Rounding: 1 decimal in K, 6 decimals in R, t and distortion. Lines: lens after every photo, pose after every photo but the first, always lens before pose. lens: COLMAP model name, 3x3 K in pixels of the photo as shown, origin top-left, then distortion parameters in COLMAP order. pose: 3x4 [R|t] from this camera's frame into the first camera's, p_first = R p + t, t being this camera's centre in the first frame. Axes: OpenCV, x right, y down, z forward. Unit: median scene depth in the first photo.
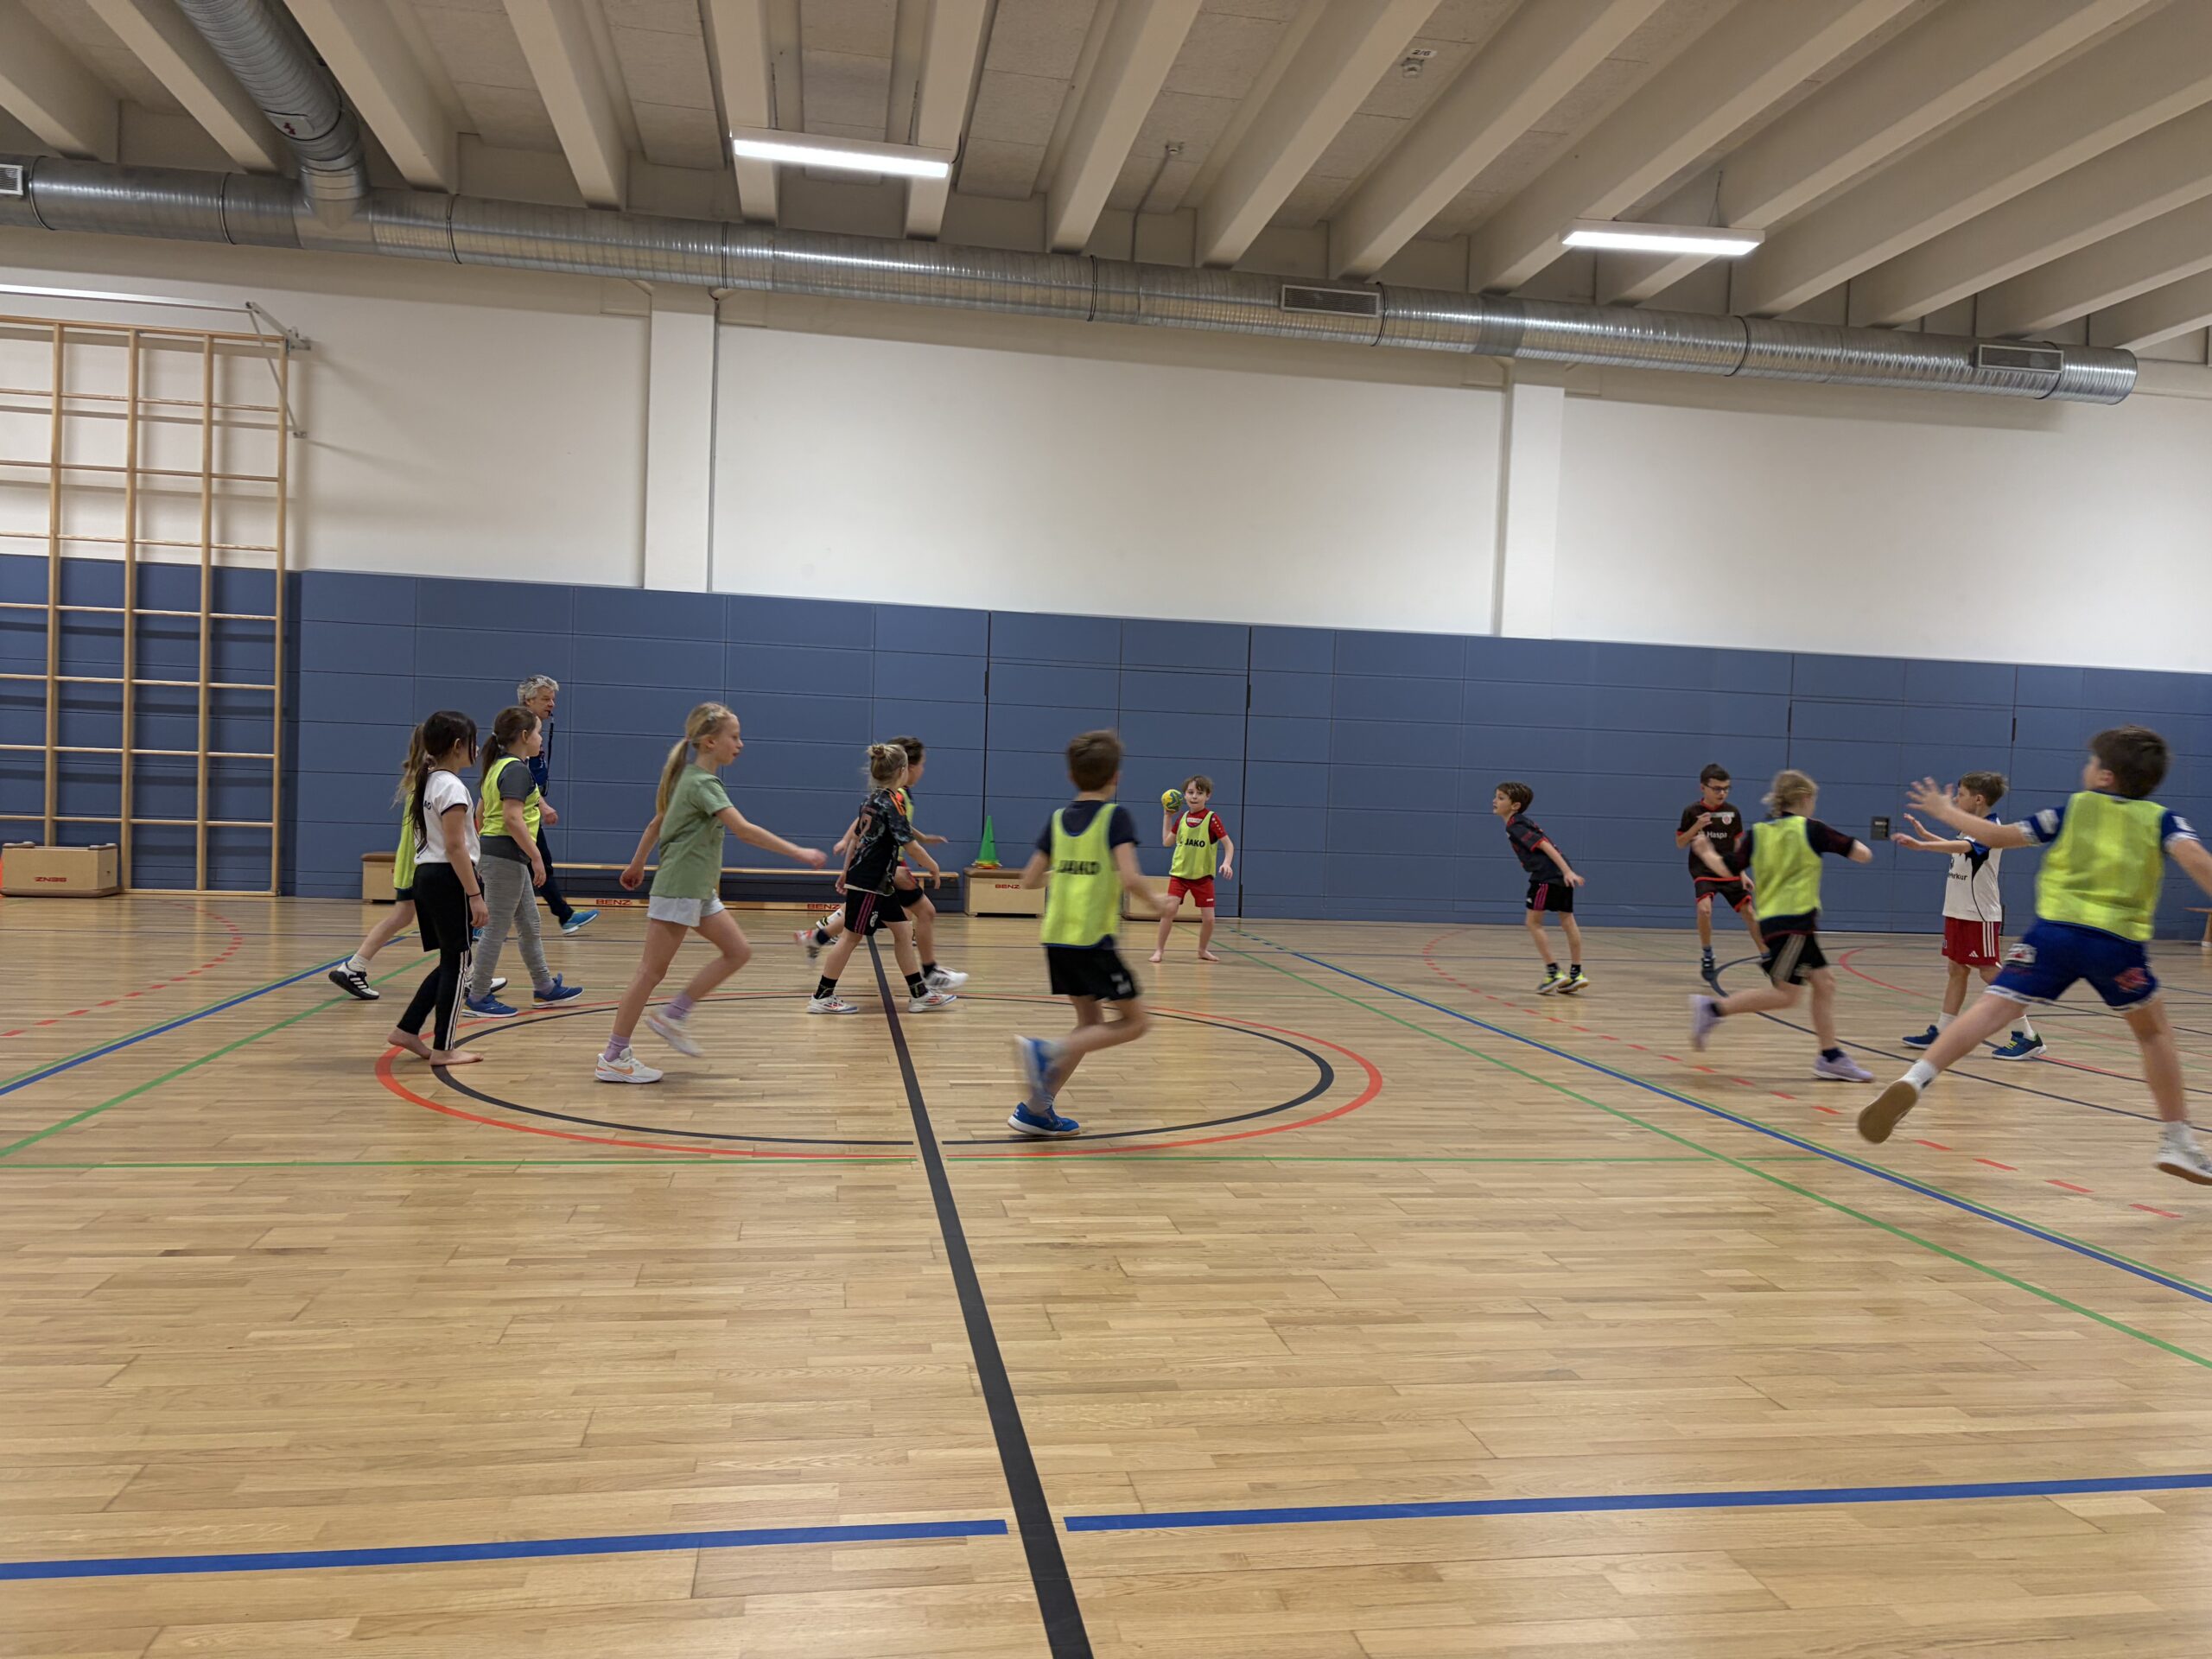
lens RADIAL K [[1676.3, 0, 1127.9], [0, 1676.3, 837.0], [0, 0, 1]] dist [0.016738, 0.003200]
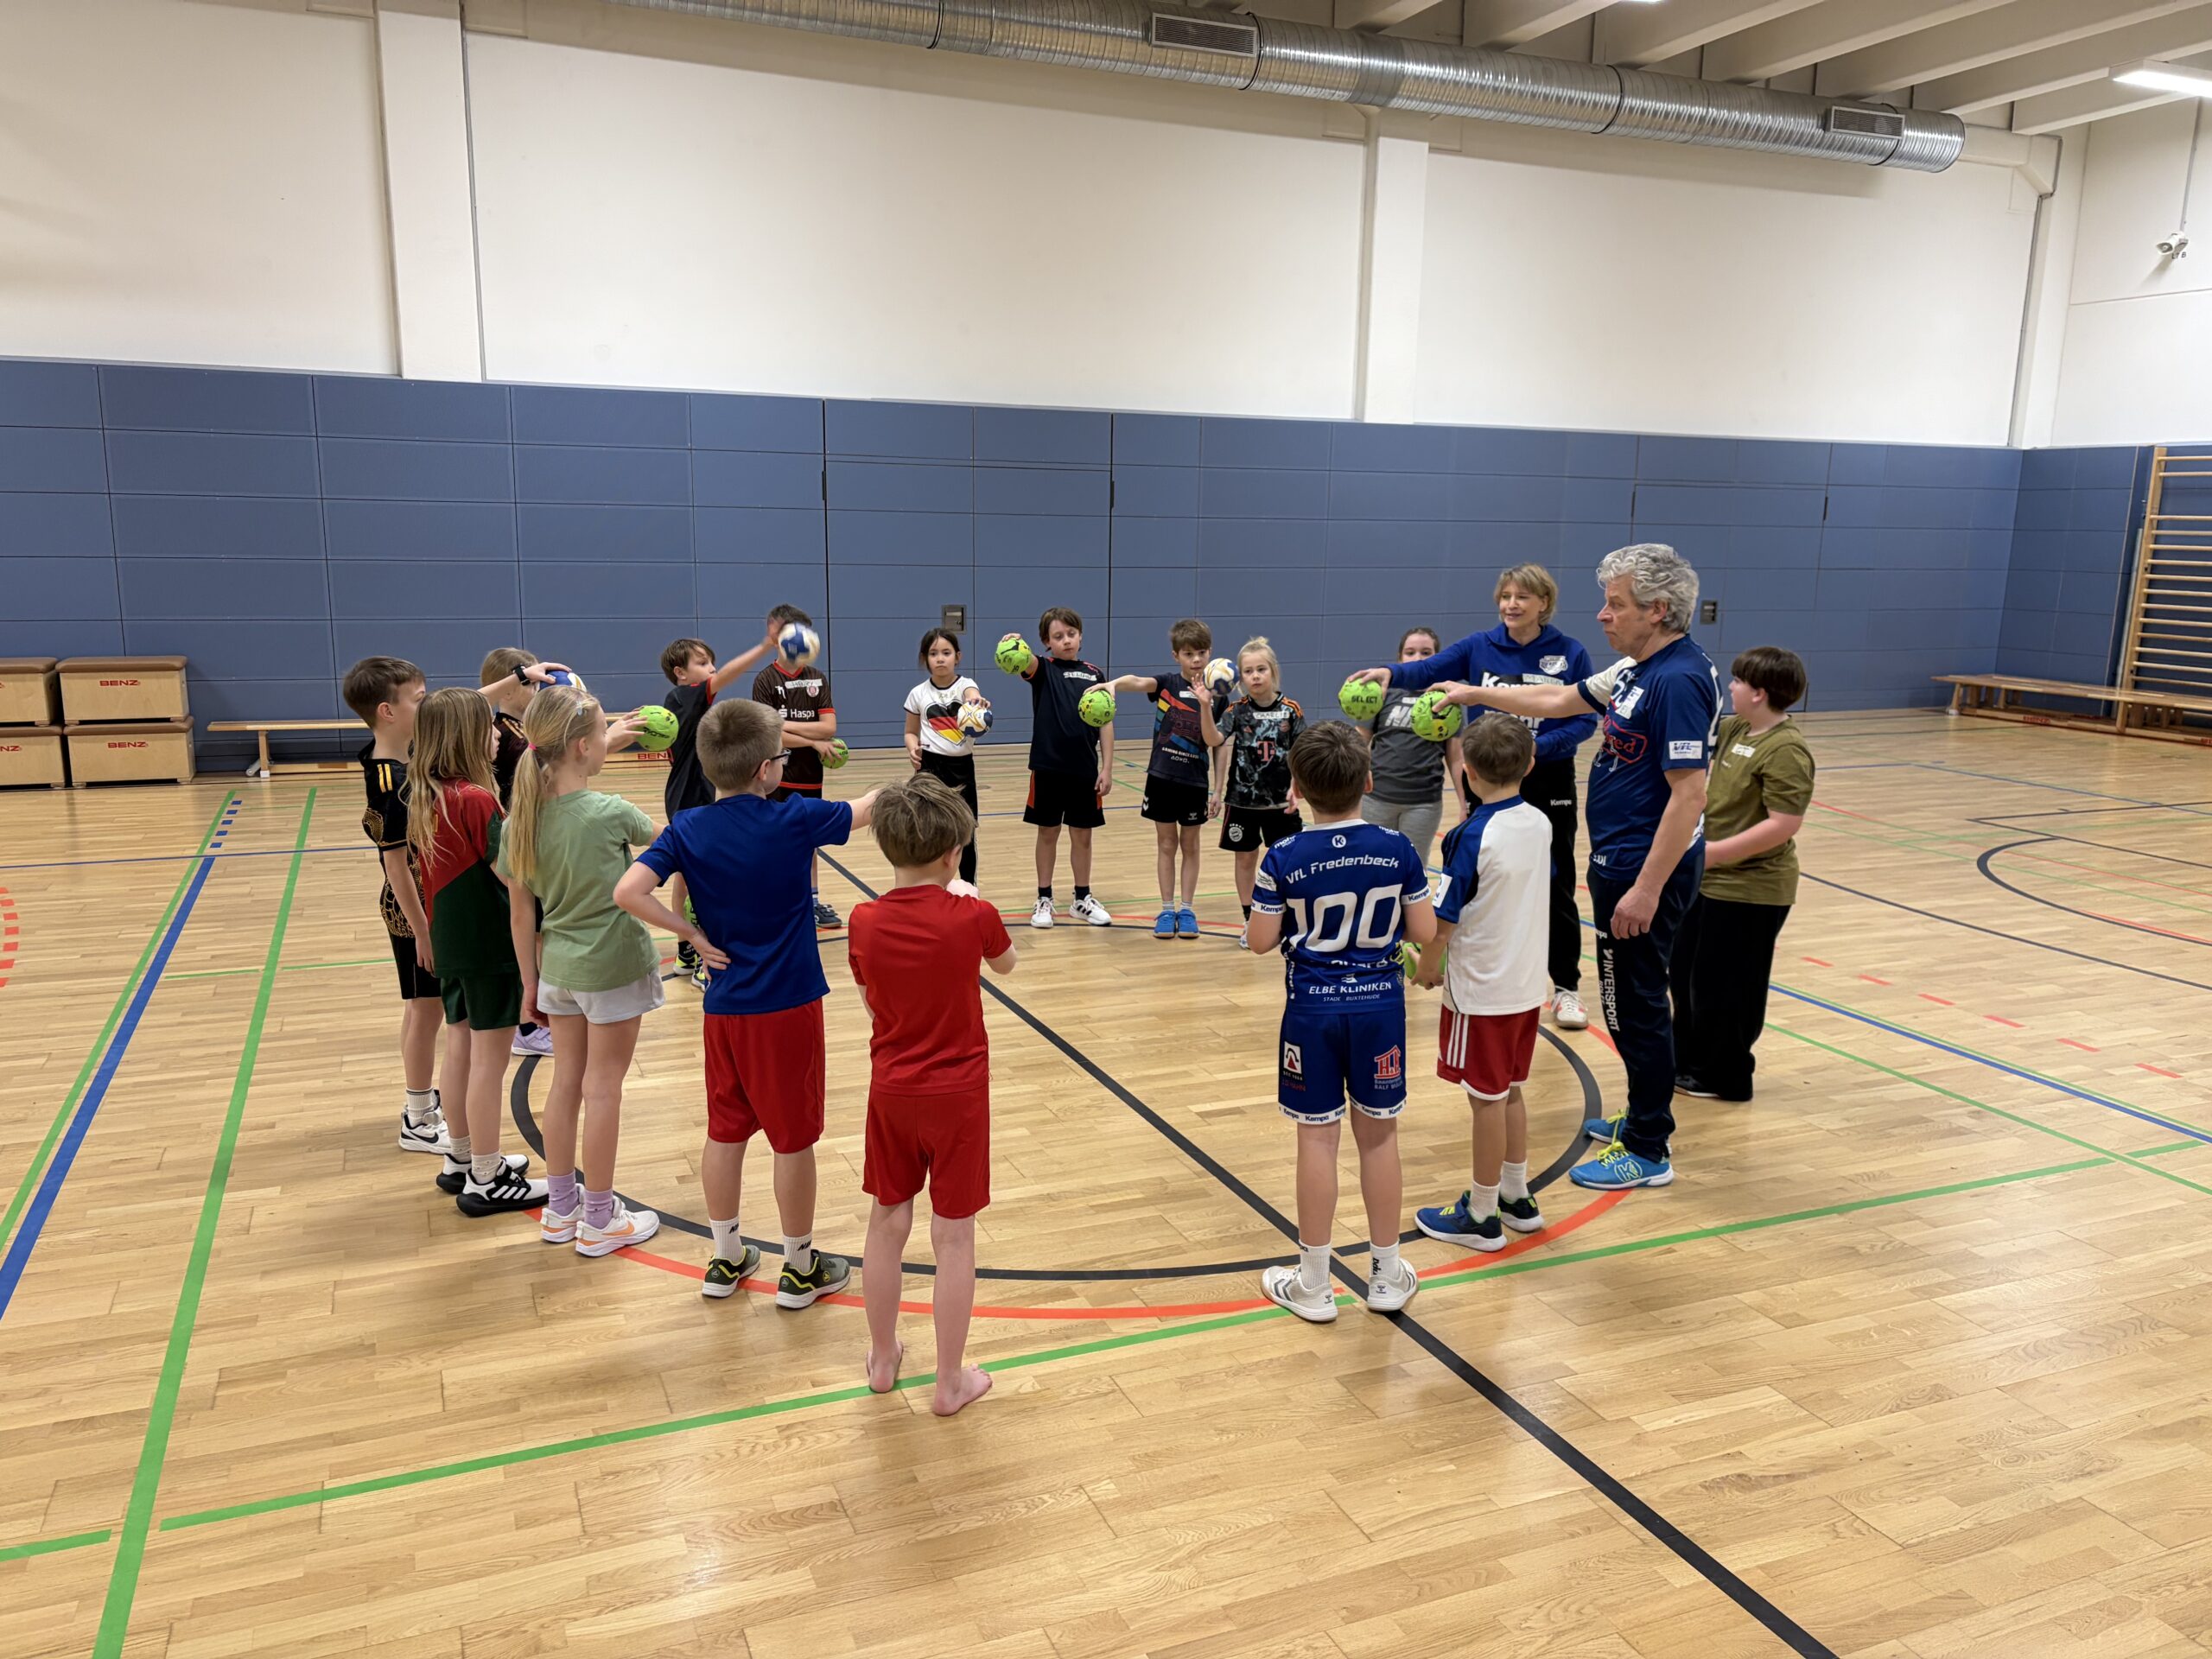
lens RADIAL K [[1663.9, 0, 1112.5], [0, 1663.9, 840.7], [0, 0, 1]] dist [0.054195, -0.052345]
pose [[0.974926, -0.061646, 0.213822, -0.151562], [0.024861, 0.985021, 0.170630, -0.061705], [-0.221137, -0.161036, 0.961855, 0.111732]]
